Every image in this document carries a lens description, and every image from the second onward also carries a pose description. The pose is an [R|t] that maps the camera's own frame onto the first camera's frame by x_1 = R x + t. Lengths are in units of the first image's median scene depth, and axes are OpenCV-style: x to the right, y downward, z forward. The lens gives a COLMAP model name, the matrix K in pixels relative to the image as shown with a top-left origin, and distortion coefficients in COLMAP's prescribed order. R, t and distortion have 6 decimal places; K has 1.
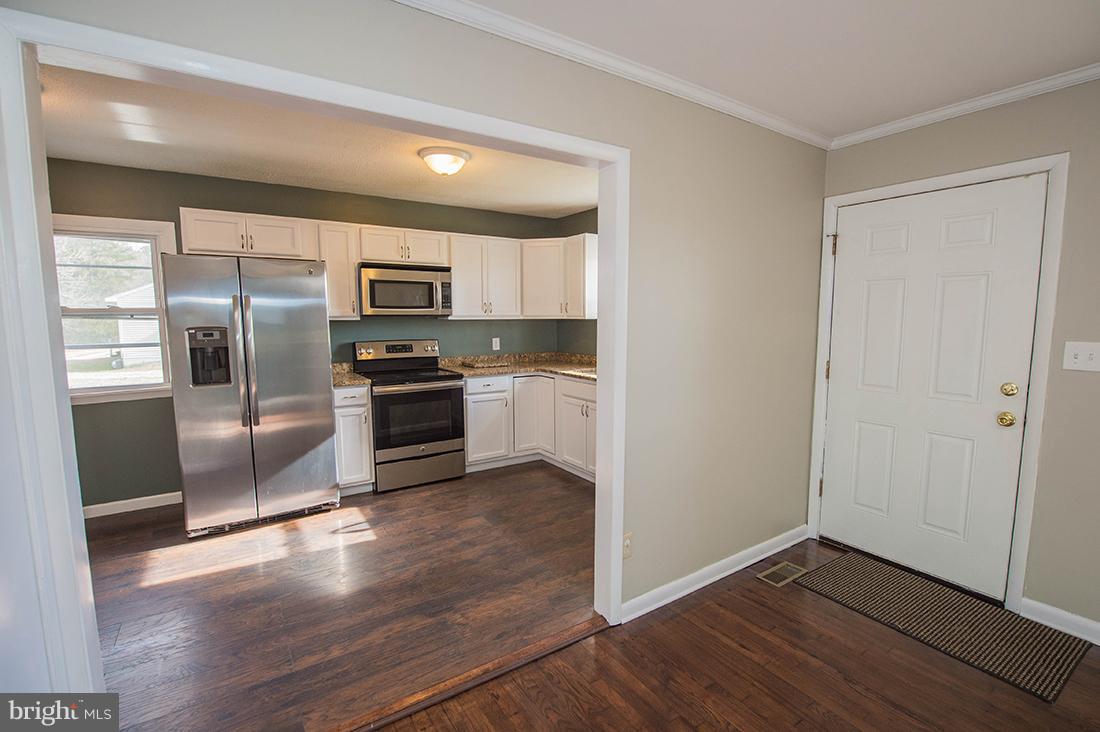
lens RADIAL K [[497.3, 0, 547.0], [0, 497.3, 368.6], [0, 0, 1]] dist [-0.014818, -0.000074]
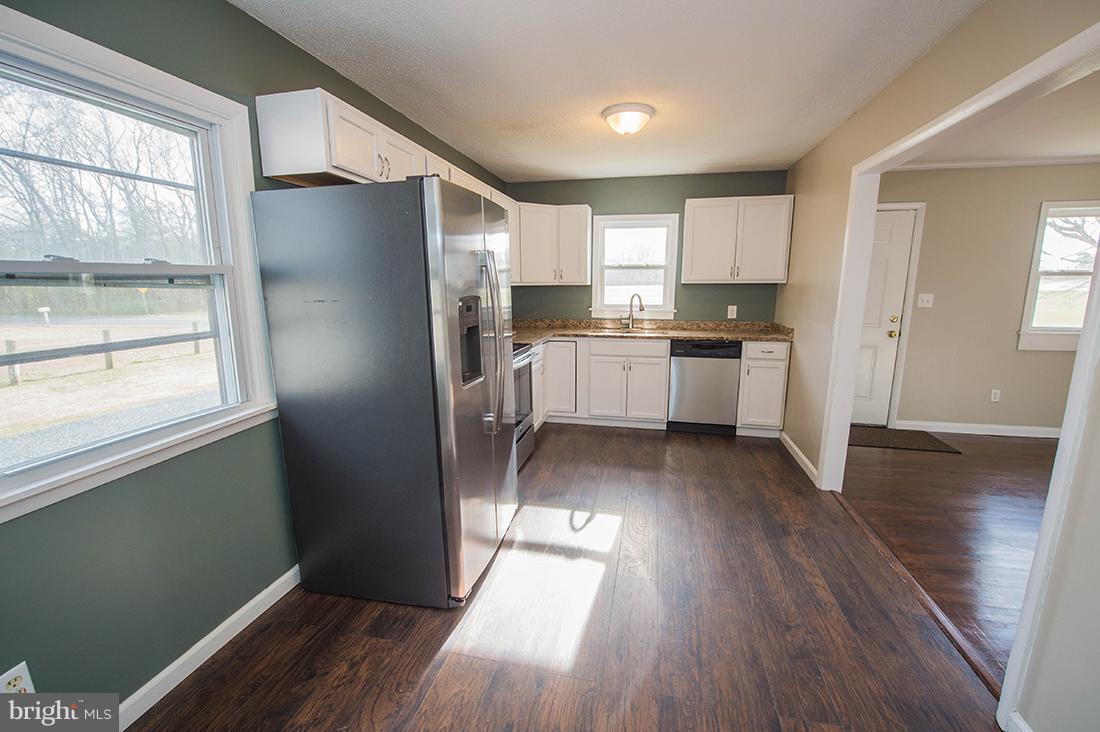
lens RADIAL K [[471.3, 0, 549.6], [0, 471.3, 369.0], [0, 0, 1]] dist [-0.014789, -0.000181]
pose [[0.718814, -0.126133, 0.683665, -0.800748], [0.077211, 0.991804, 0.101802, -0.032089], [-0.690902, -0.020390, 0.722661, 0.344454]]
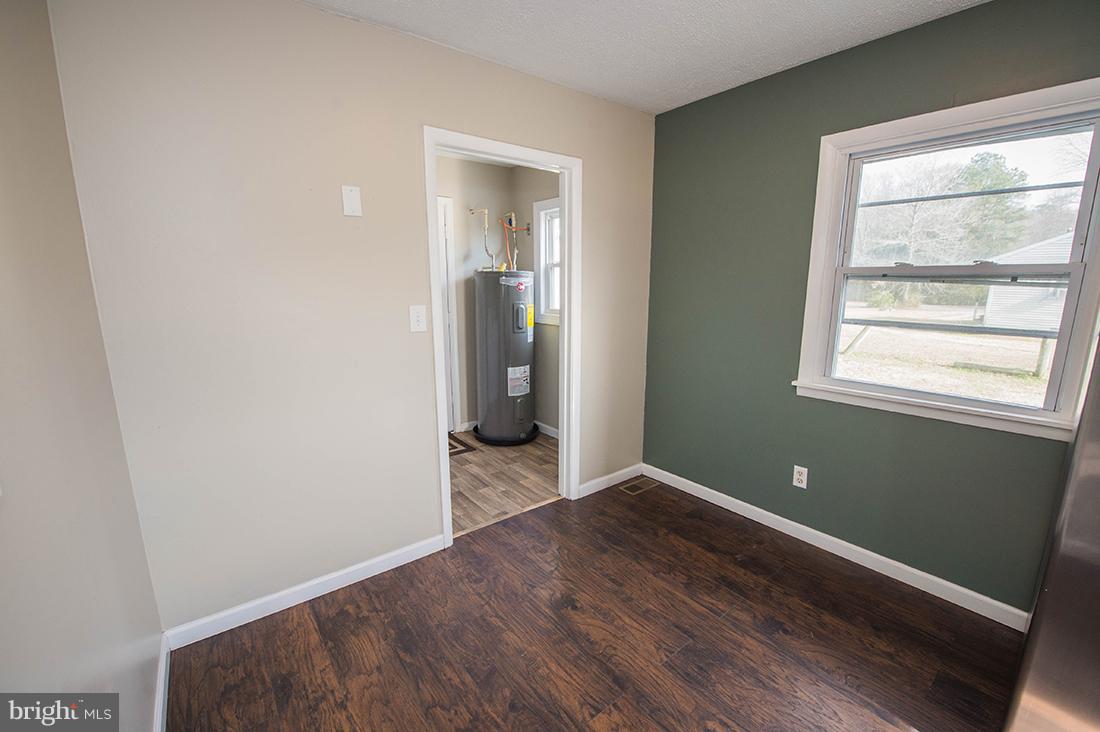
lens RADIAL K [[457.5, 0, 546.3], [0, 457.5, 367.6], [0, 0, 1]] dist [-0.017967, -0.000721]
pose [[0.080501, 0.188303, -0.978806, -0.330767], [-0.111146, 0.977565, 0.178923, -0.035917], [0.990538, 0.094387, 0.099624, 0.386285]]
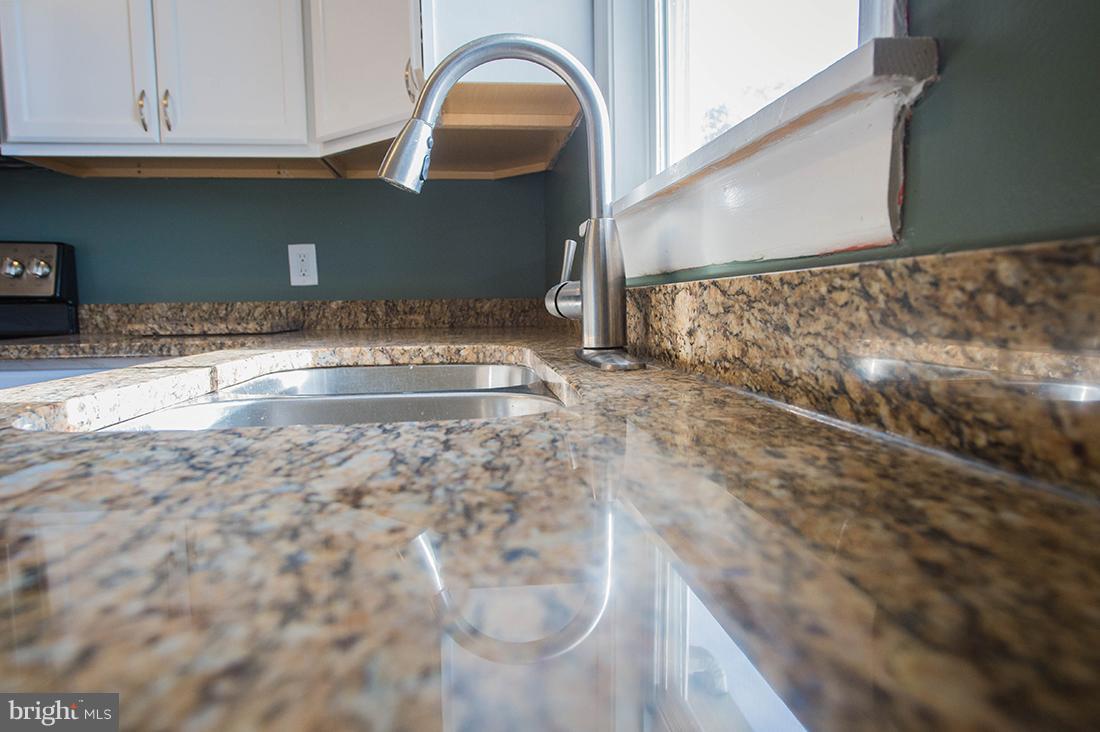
lens RADIAL K [[716.9, 0, 550.0], [0, 716.9, 366.0], [0, 0, 1]] dist [-0.000324, -0.000090]
pose [[0.899518, 0.026018, -0.436107, 0.277838], [-0.032621, 0.999438, -0.007659, 0.012609], [0.435663, 0.021116, 0.899862, 0.858589]]
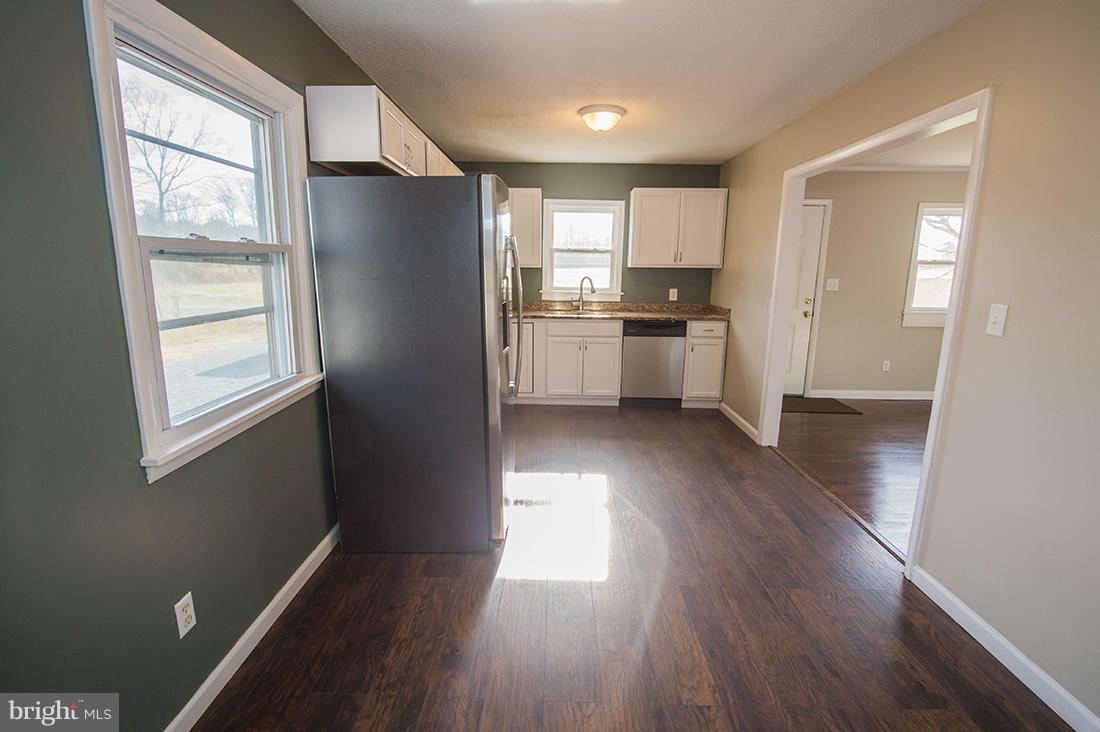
lens RADIAL K [[524.6, 0, 549.5], [0, 524.6, 367.4], [0, 0, 1]] dist [-0.003890, -0.000216]
pose [[0.560993, -0.149863, 0.814142, -1.013364], [0.076445, 0.988653, 0.129310, -0.032911], [-0.824283, -0.010305, 0.566084, 0.355757]]
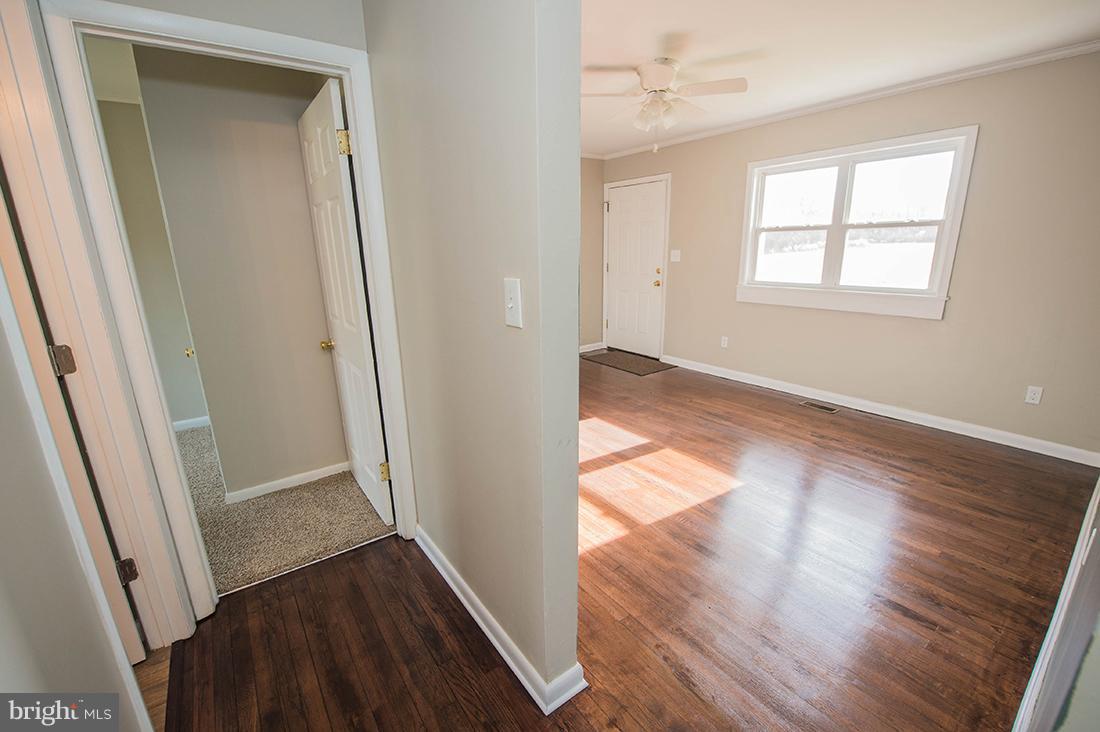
lens RADIAL K [[457.5, 0, 546.3], [0, 457.5, 367.6], [0, 0, 1]] dist [-0.017967, -0.000721]
pose [[0.998698, -0.028442, 0.042349, 0.157690], [0.021720, 0.988221, 0.151481, 0.094545], [-0.046159, -0.150364, 0.987553, -0.750832]]
